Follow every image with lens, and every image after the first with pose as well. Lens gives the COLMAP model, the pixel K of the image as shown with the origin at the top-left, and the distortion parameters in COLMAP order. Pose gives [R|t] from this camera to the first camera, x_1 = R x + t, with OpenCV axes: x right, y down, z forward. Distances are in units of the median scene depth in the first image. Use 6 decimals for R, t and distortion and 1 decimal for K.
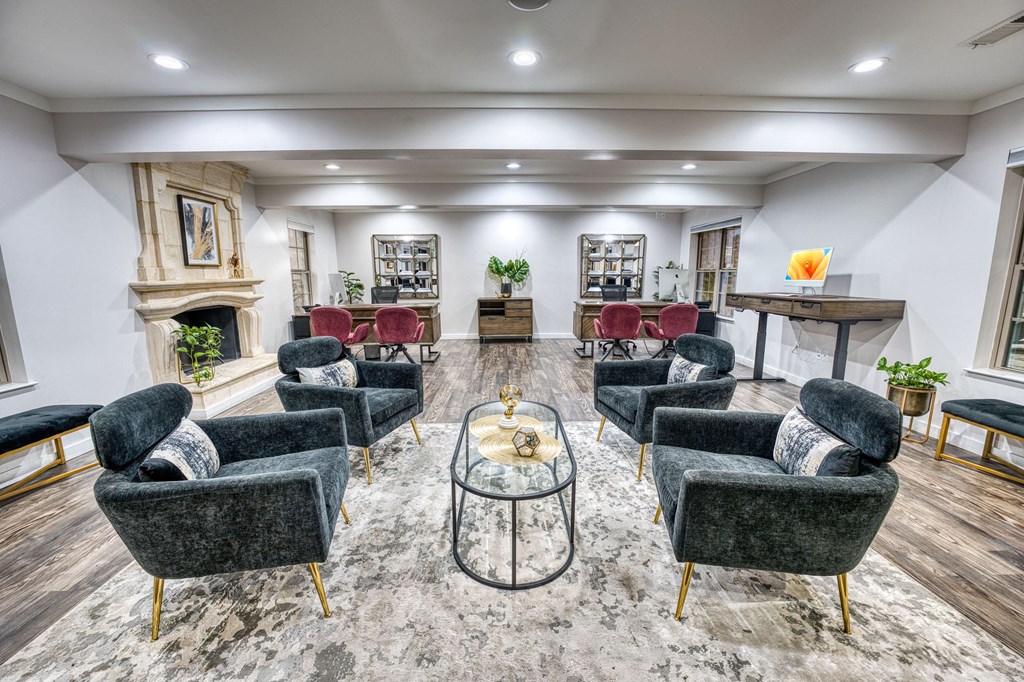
lens RADIAL K [[395.0, 0, 515.0], [0, 395.0, 342.8], [0, 0, 1]] dist [-0.004652, -0.000468]
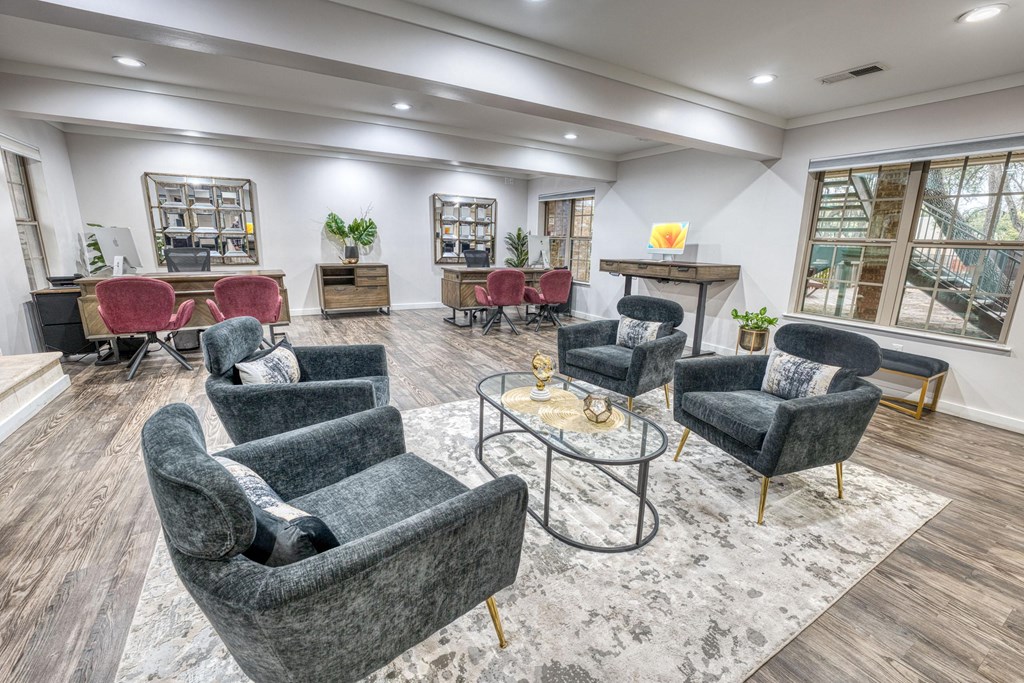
lens RADIAL K [[419.8, 0, 509.7], [0, 419.8, 341.3], [0, 0, 1]] dist [-0.014626, 0.002340]
pose [[0.882624, -0.084271, 0.462465, -0.221561], [0.053056, 0.995372, 0.080121, -0.004290], [-0.467077, -0.046180, 0.883010, 0.063631]]
